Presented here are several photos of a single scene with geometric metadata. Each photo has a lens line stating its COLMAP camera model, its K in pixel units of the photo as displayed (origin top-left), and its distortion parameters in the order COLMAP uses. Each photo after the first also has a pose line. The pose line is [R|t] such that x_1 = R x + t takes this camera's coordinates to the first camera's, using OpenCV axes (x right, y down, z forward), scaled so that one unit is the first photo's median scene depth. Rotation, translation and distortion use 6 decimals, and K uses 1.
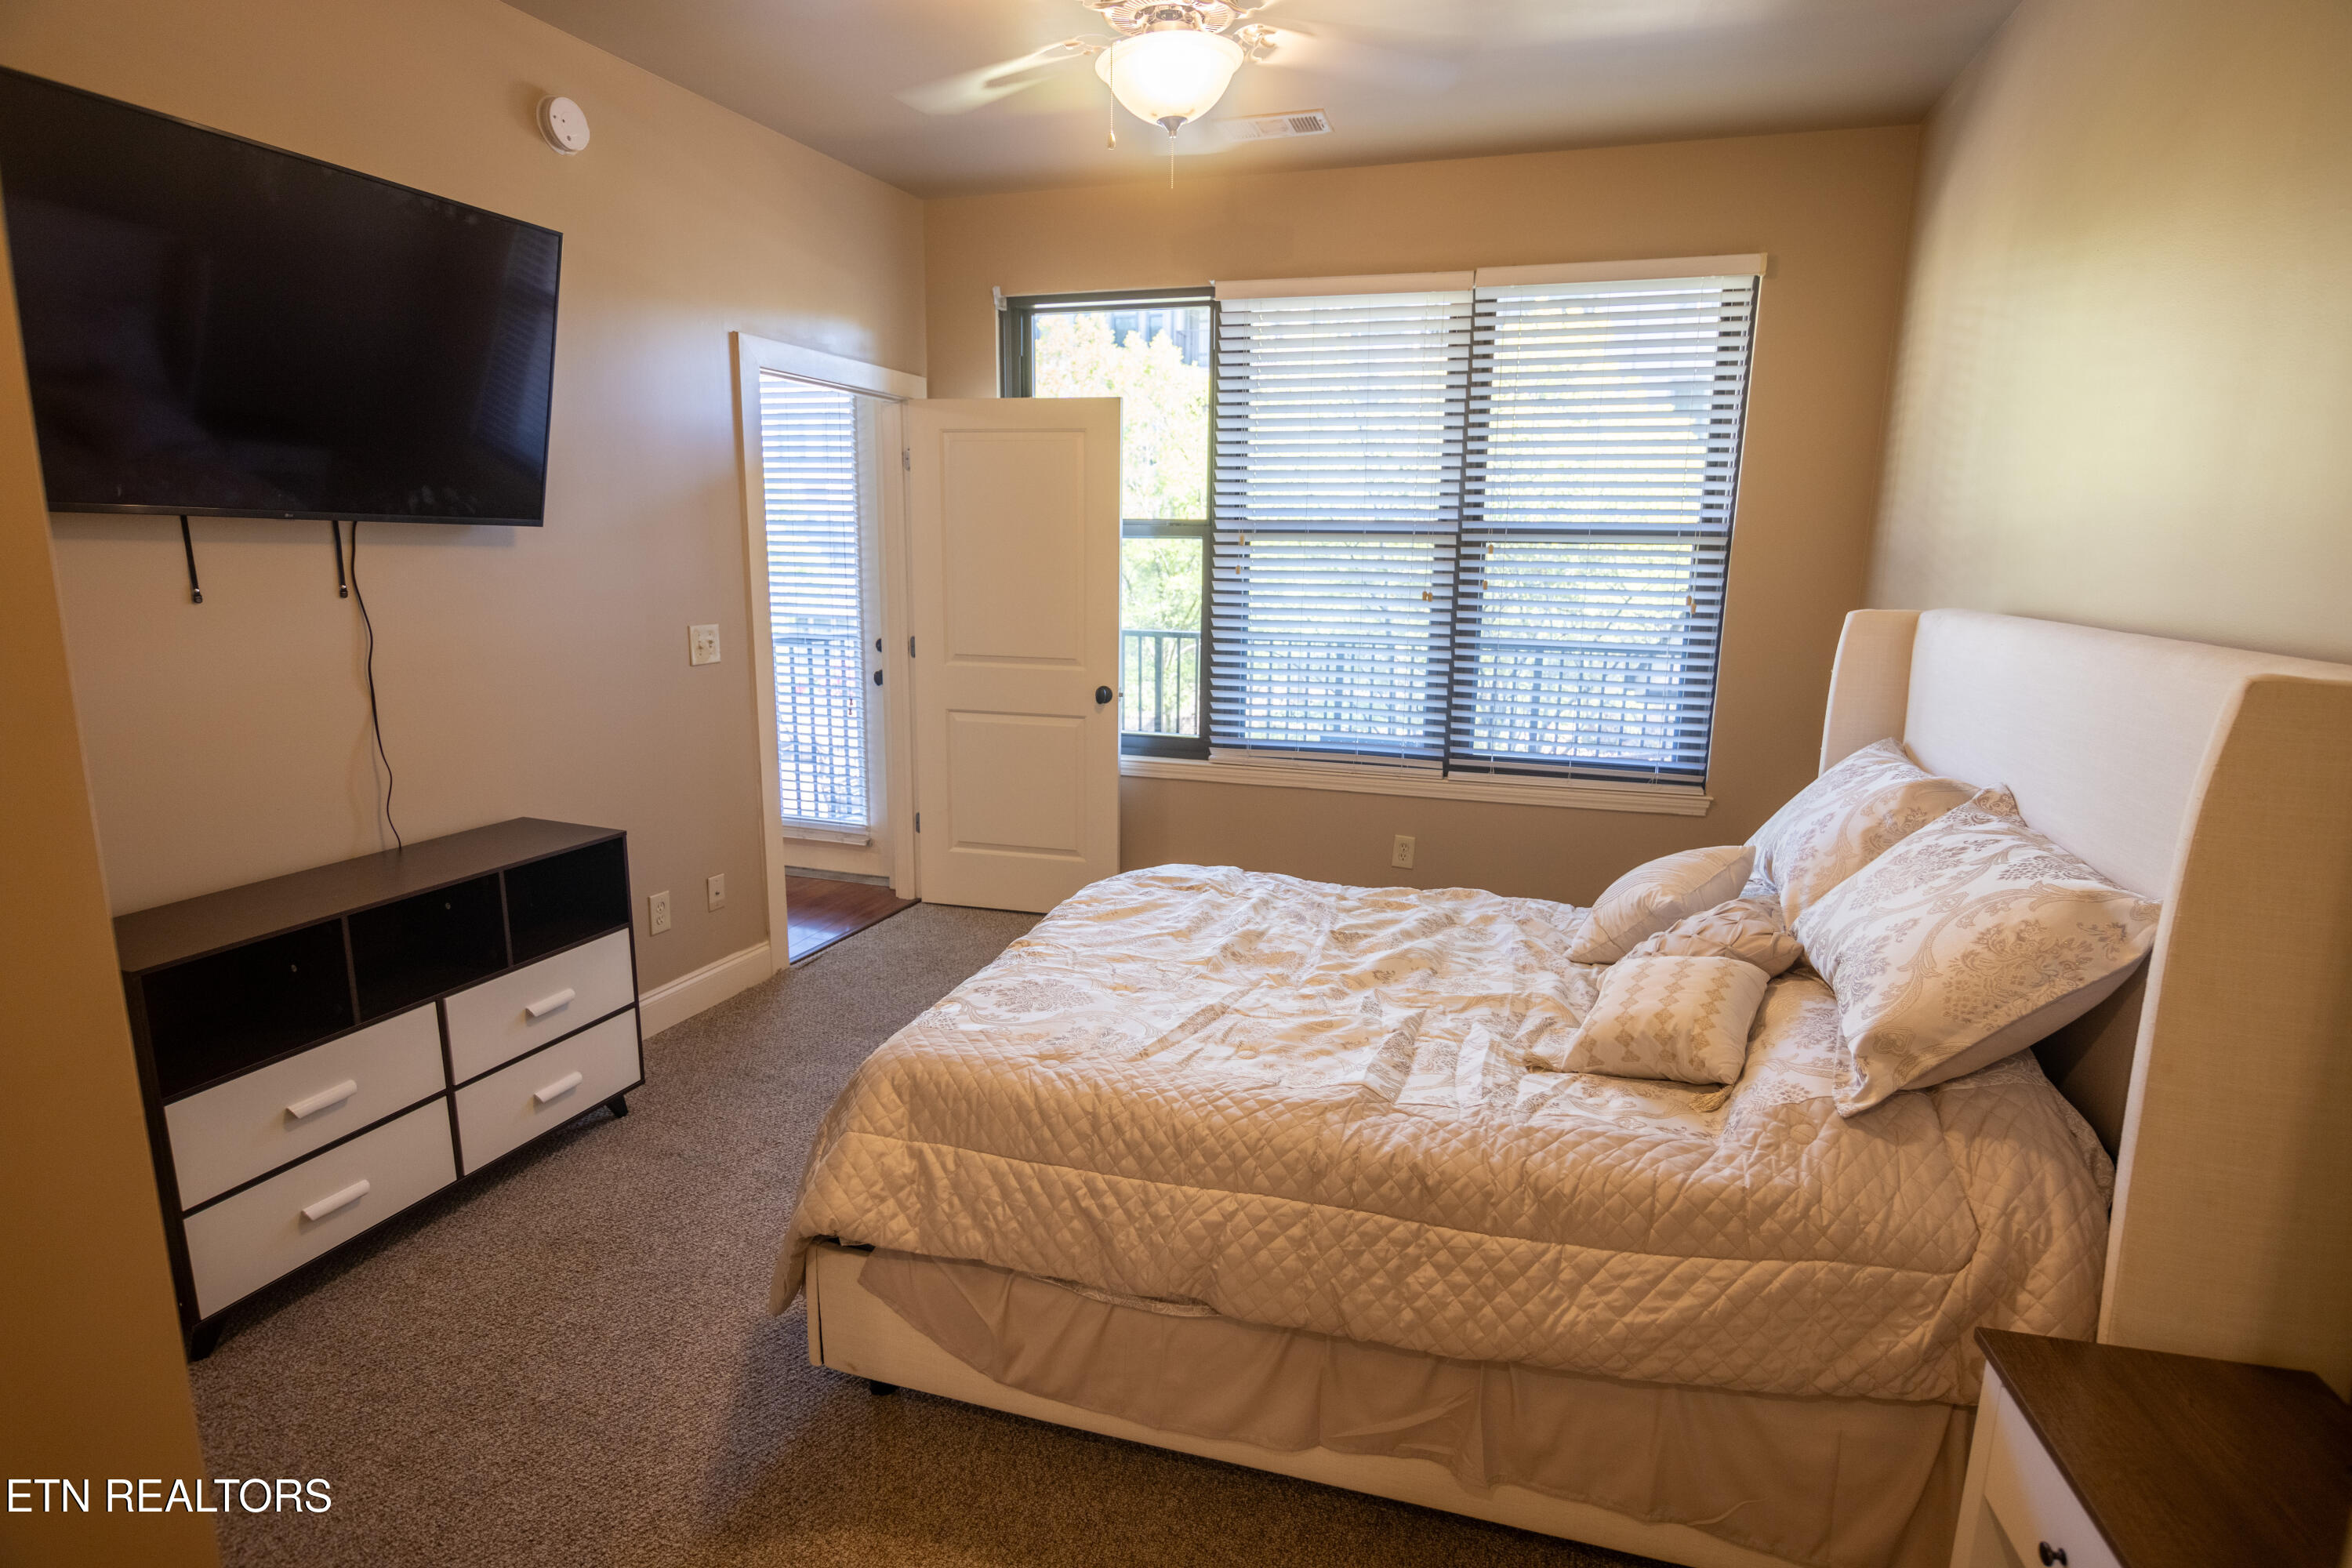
lens RADIAL K [[1185.6, 0, 1179.5], [0, 1185.6, 774.3], [0, 0, 1]] dist [0.000495, -0.005539]
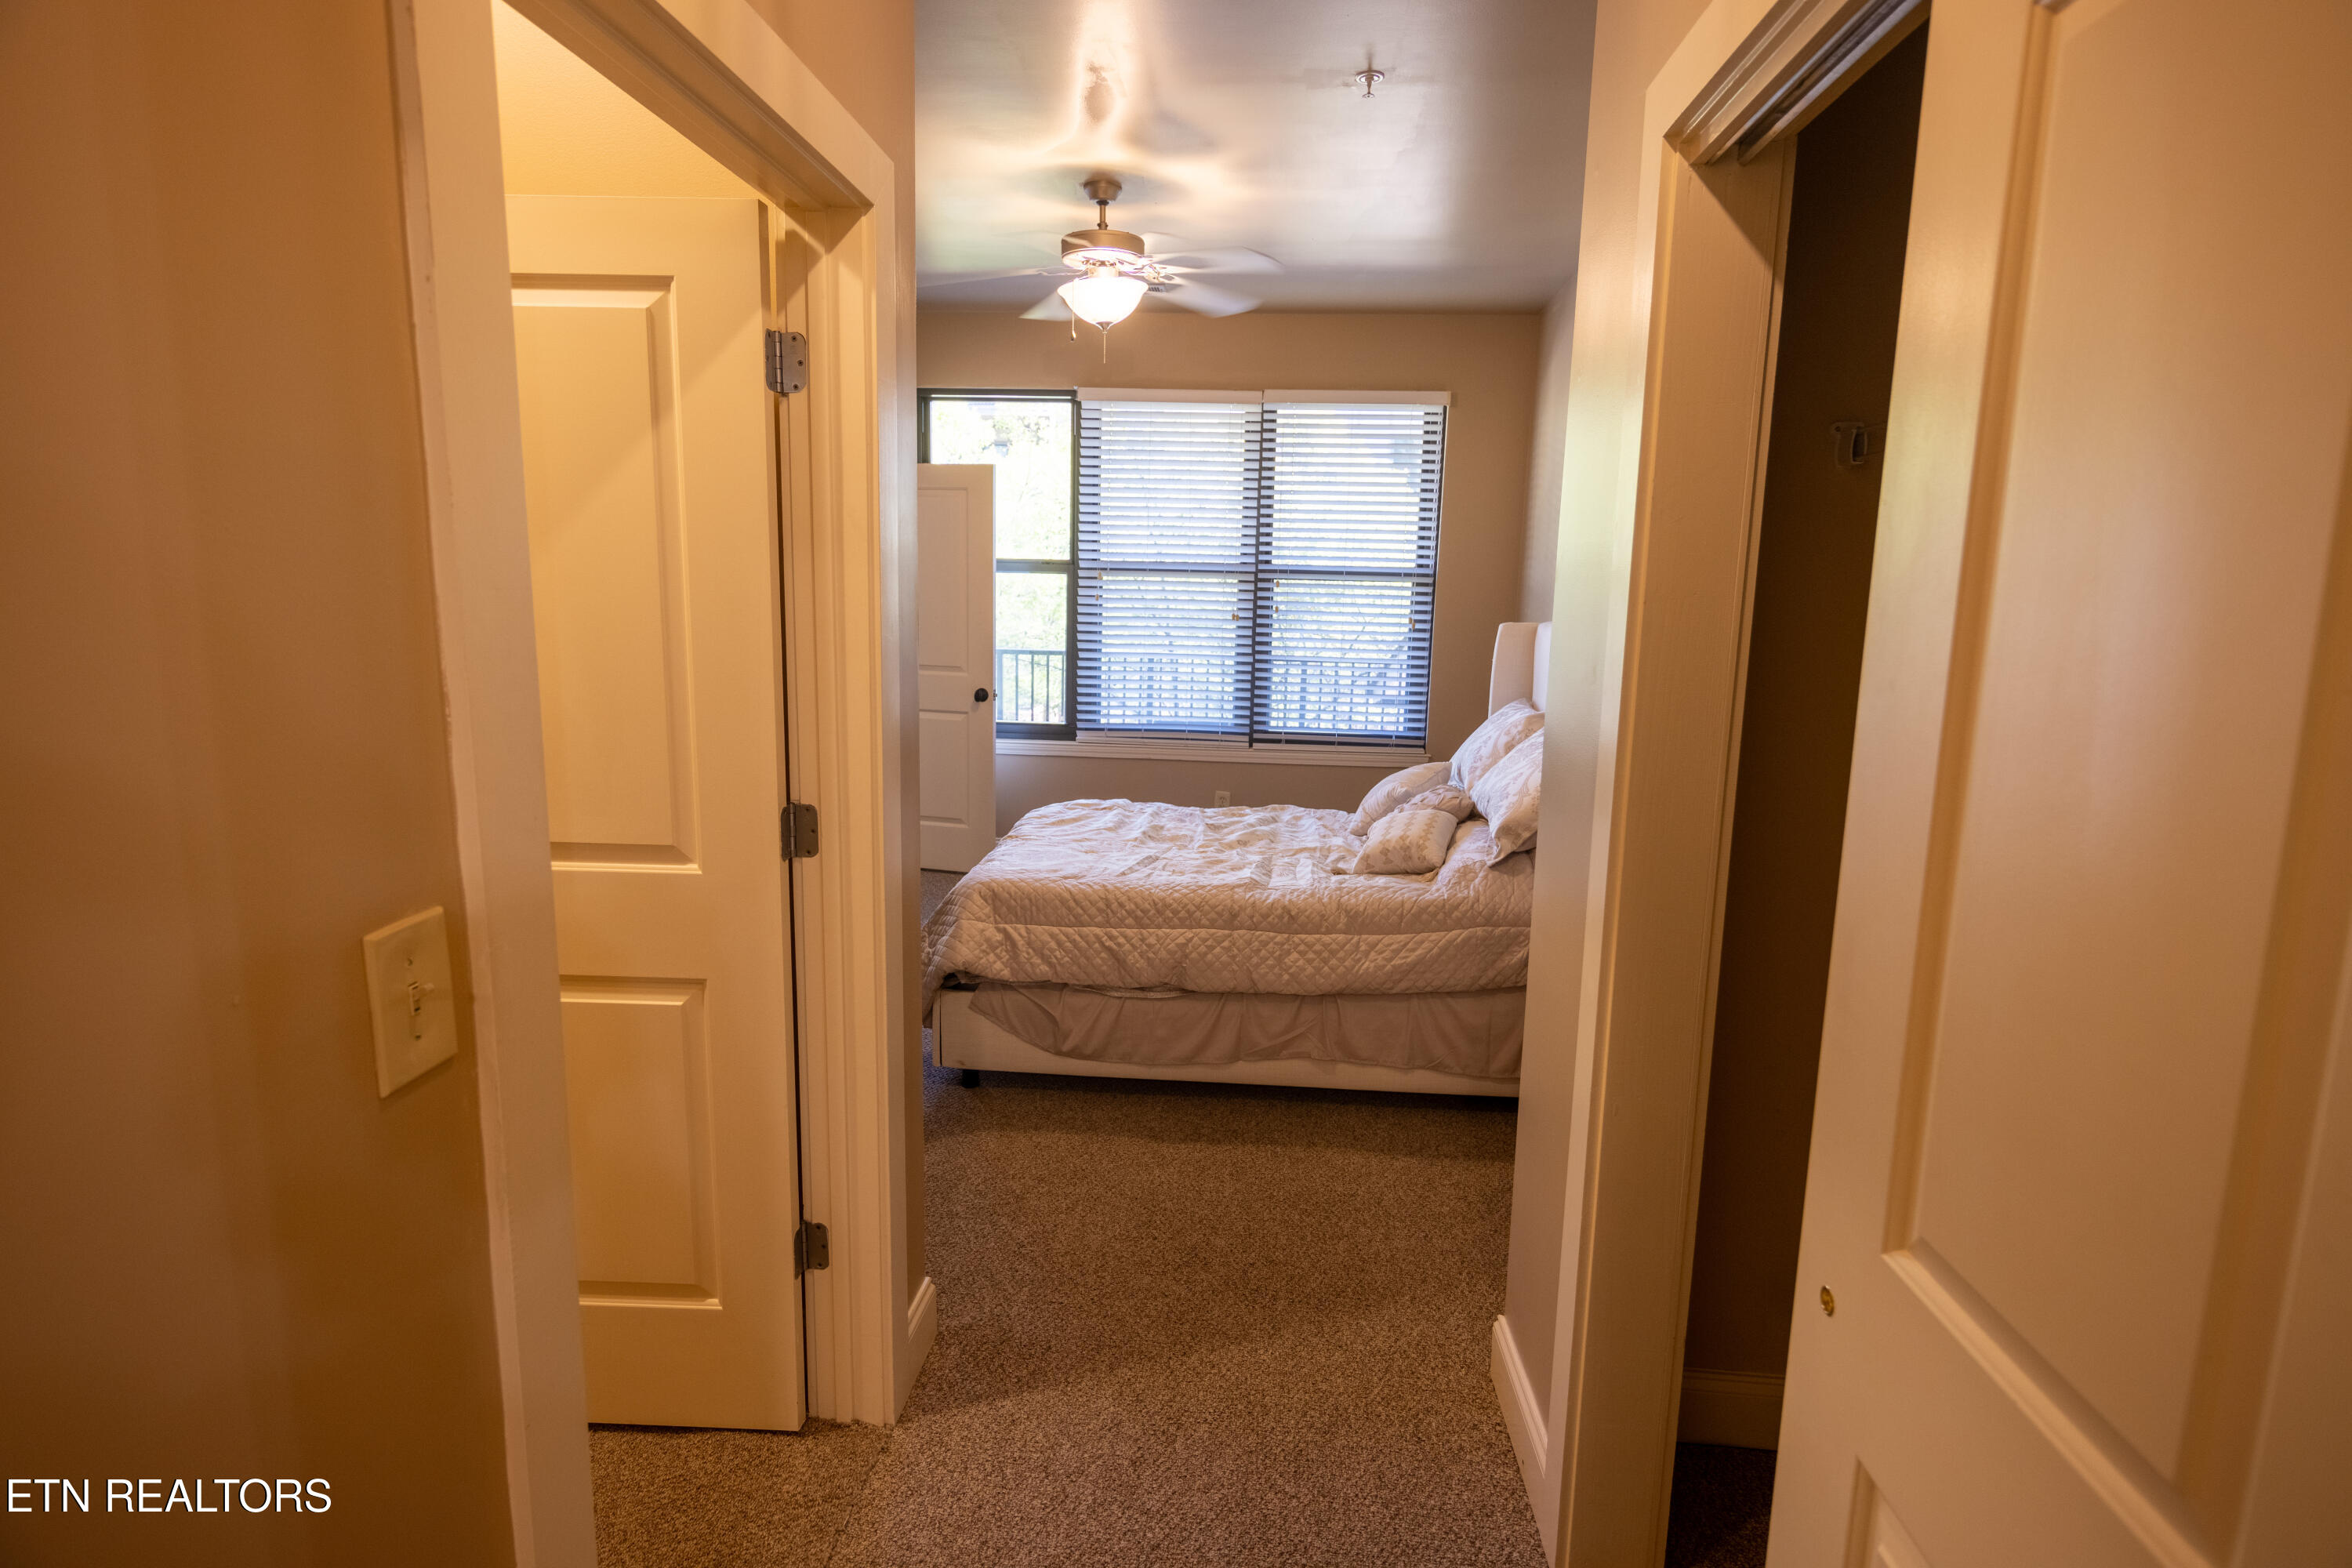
lens RADIAL K [[1185.6, 0, 1188.1], [0, 1185.6, 776.6], [0, 0, 1]] dist [0.000495, -0.005539]
pose [[0.976714, -0.025612, 0.213013, -0.233591], [0.030742, 0.999311, -0.020804, 0.102873], [-0.212333, 0.026868, 0.976828, -0.551912]]
